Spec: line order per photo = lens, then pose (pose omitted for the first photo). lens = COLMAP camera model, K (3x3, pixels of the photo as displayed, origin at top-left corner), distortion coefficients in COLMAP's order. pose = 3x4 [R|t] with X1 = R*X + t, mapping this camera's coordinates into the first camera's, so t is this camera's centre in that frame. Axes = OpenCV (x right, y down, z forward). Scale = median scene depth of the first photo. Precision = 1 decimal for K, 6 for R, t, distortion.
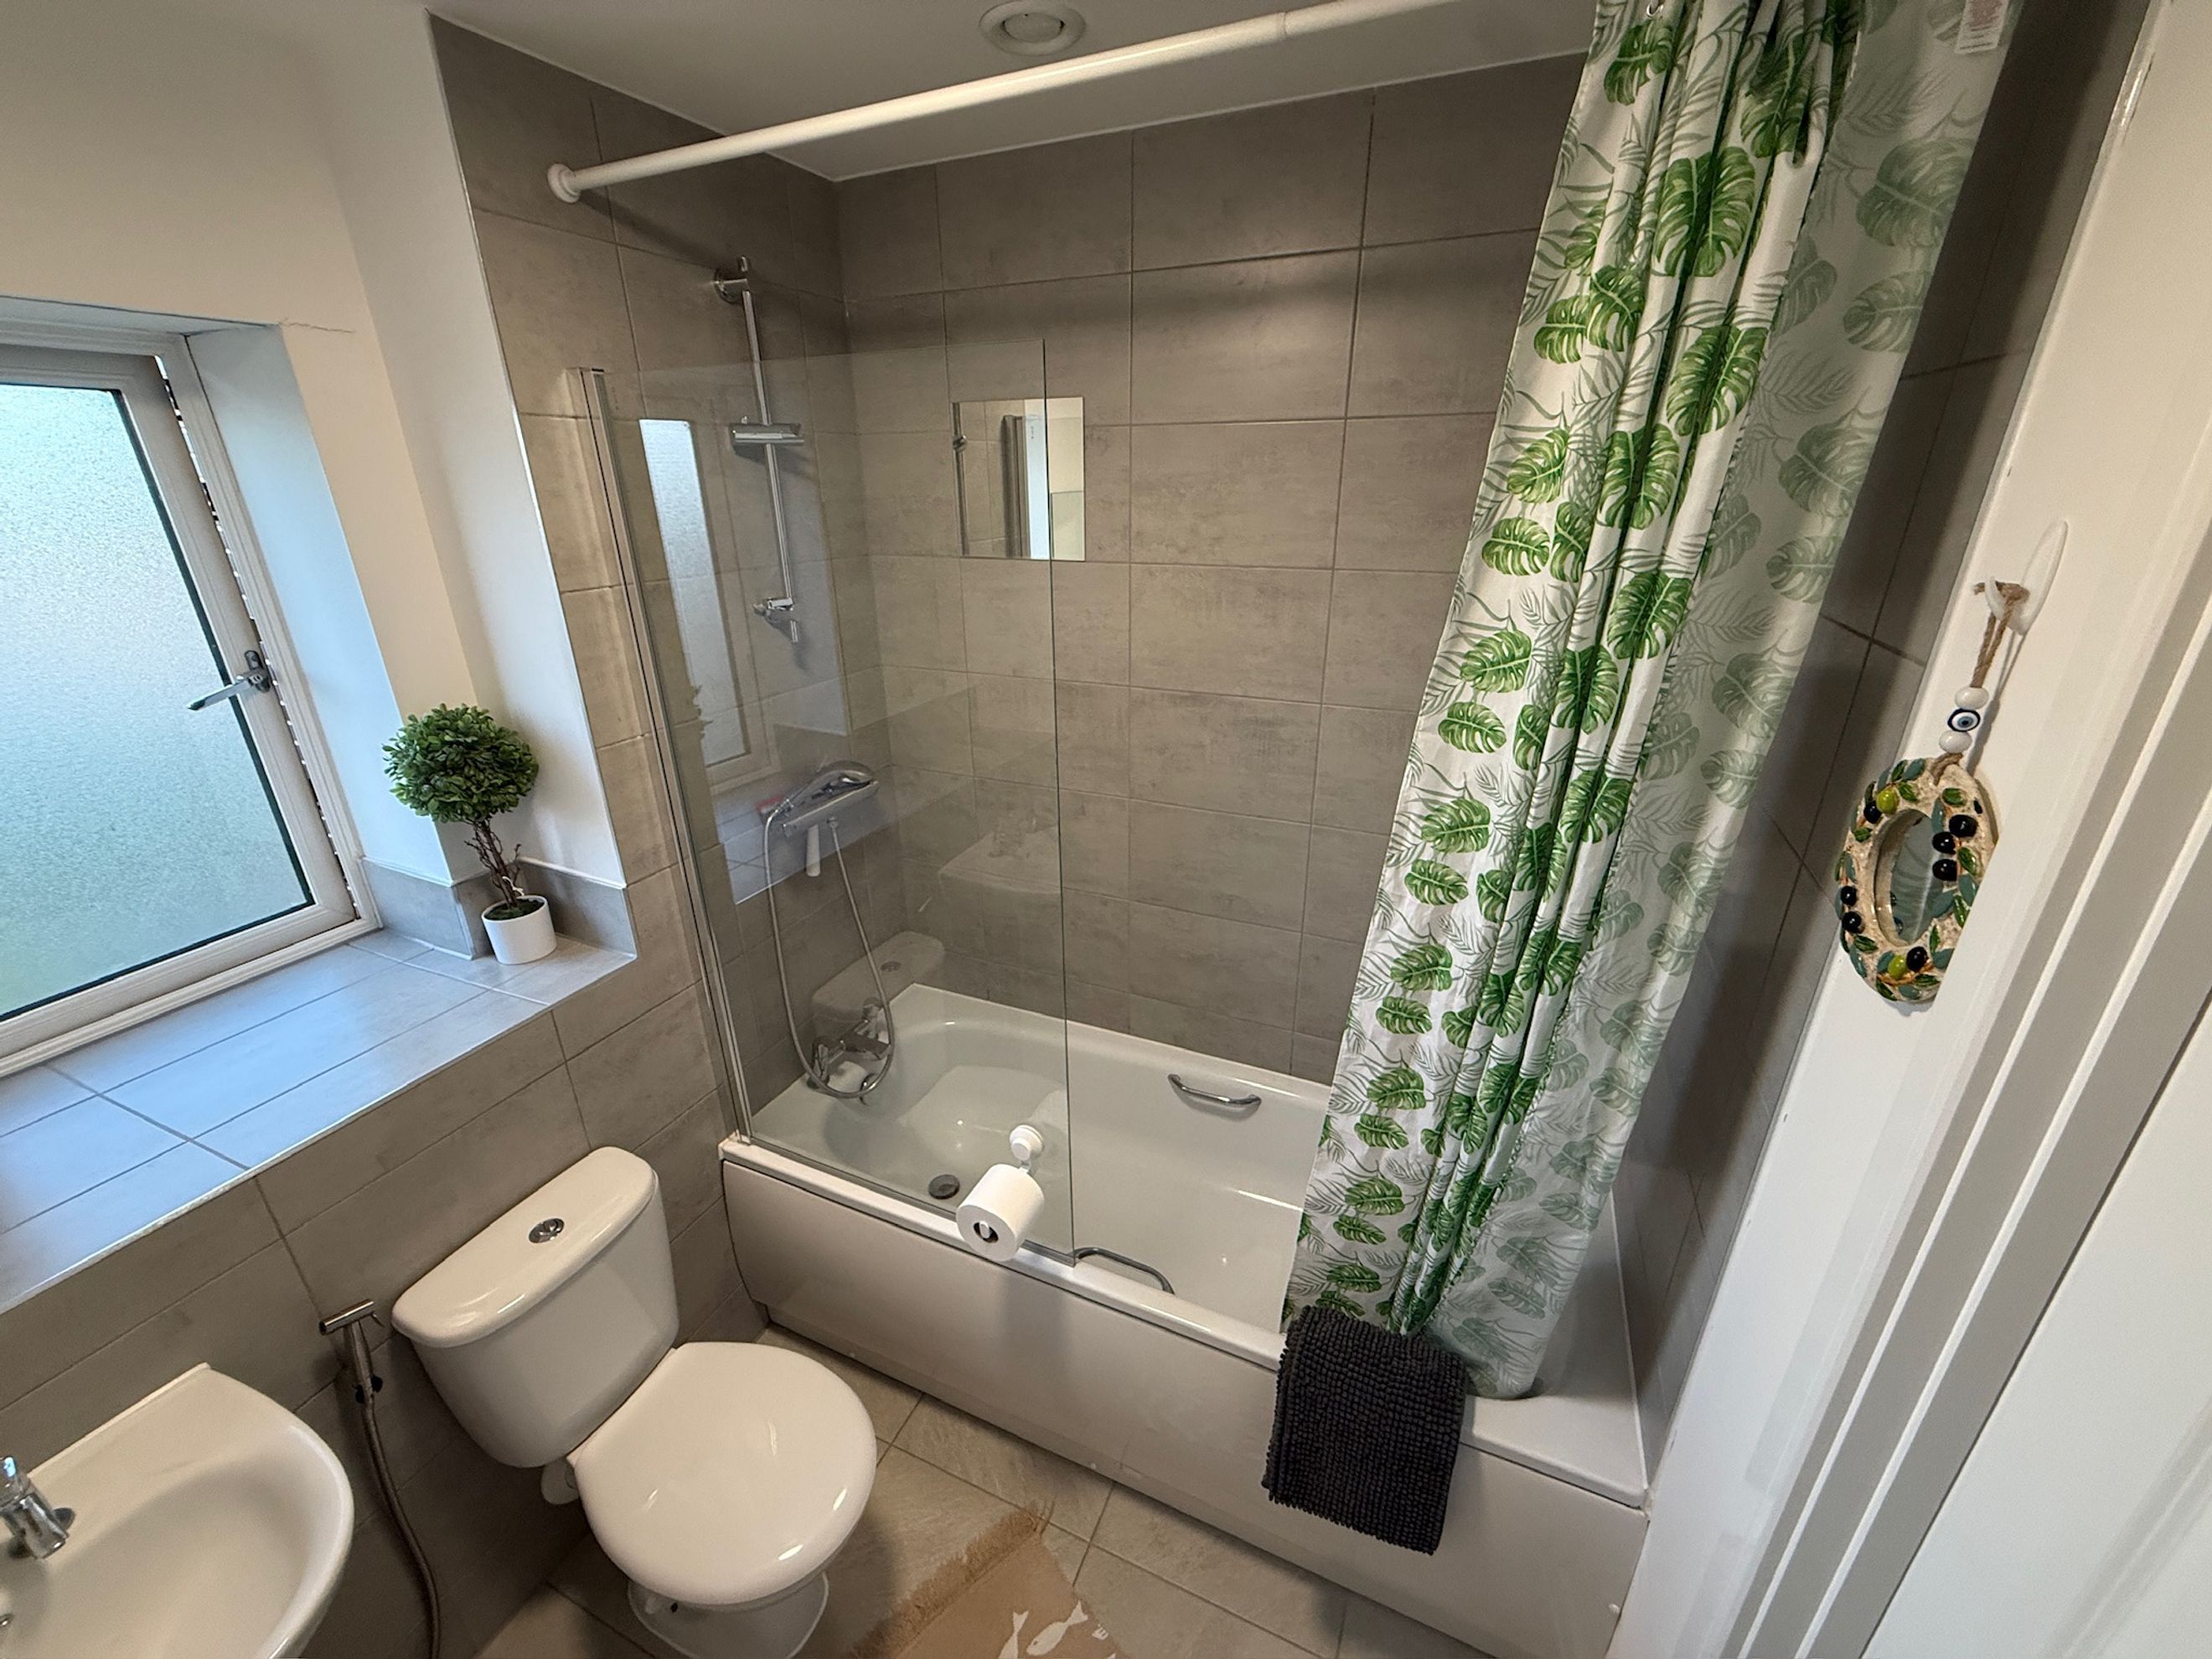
lens RADIAL K [[877.1, 0, 1106.0], [0, 877.1, 829.5], [0, 0, 1]] dist [-0.000697, 0.000026]
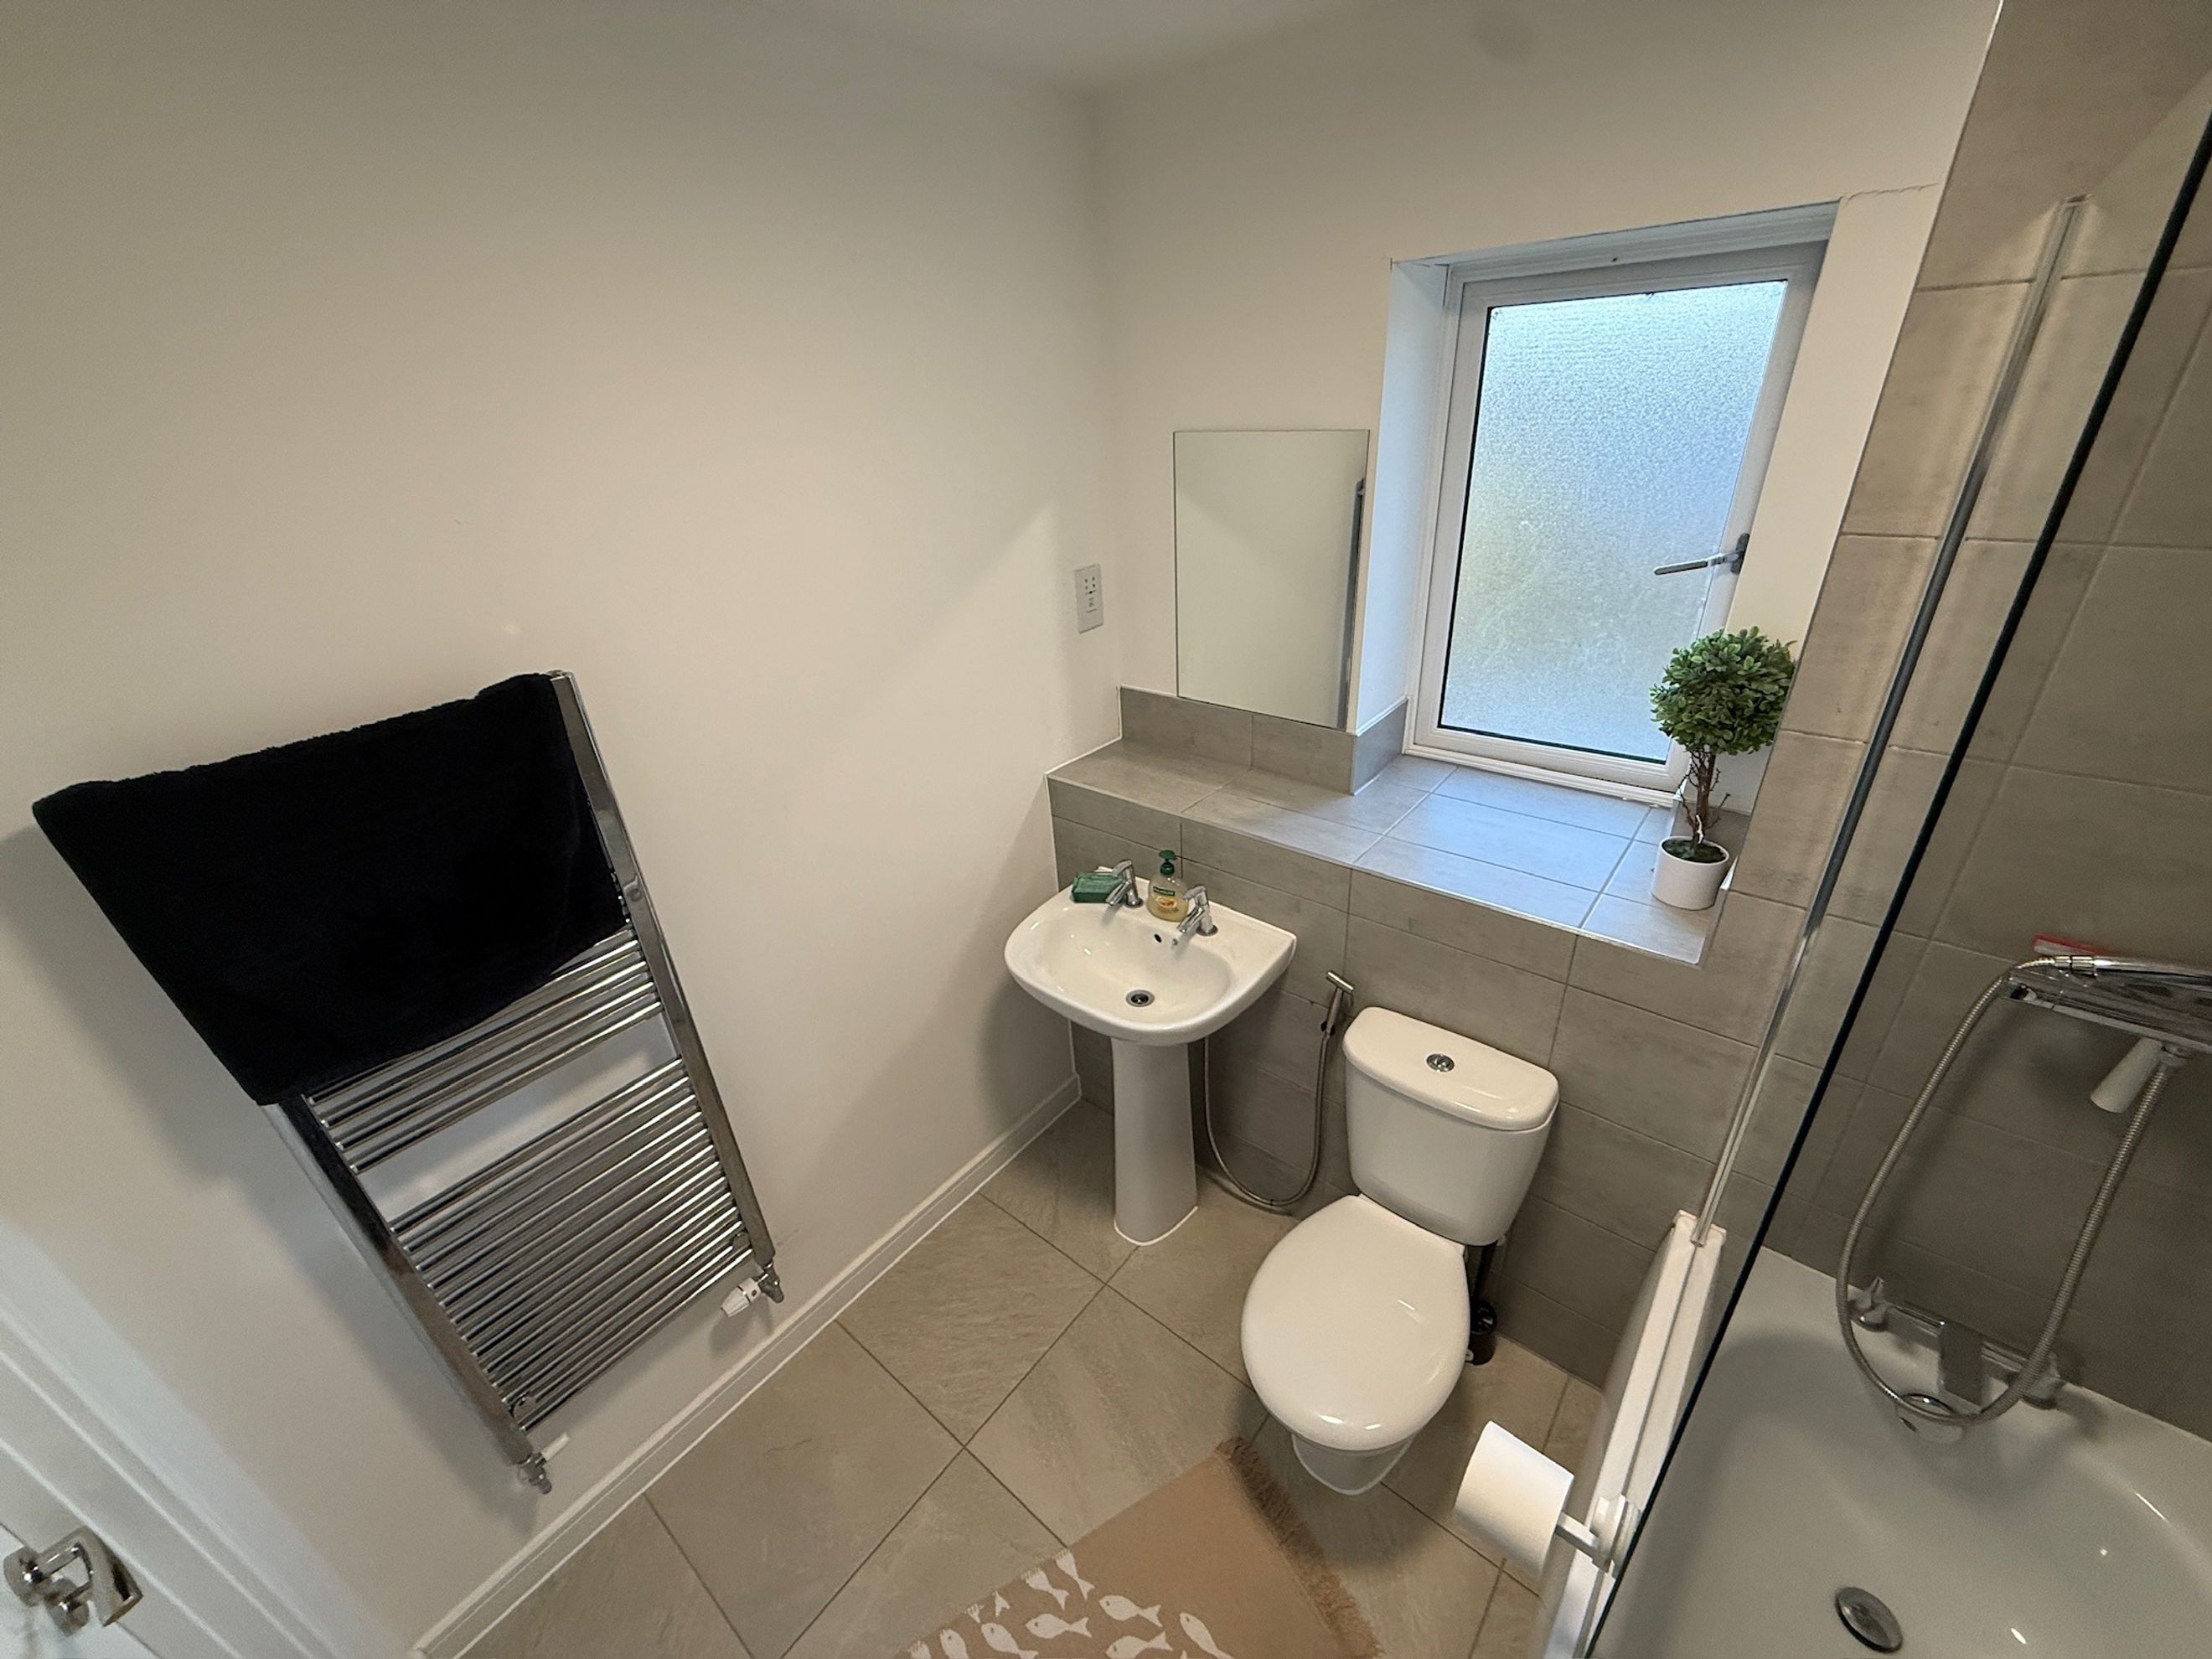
lens RADIAL K [[877.1, 0, 1106.0], [0, 877.1, 829.5], [0, 0, 1]] dist [-0.000697, 0.000026]
pose [[-0.269340, 0.462170, -0.844899, 0.314660], [-0.299097, 0.793792, 0.529561, -0.265248], [0.915422, 0.395339, -0.075566, 0.540424]]
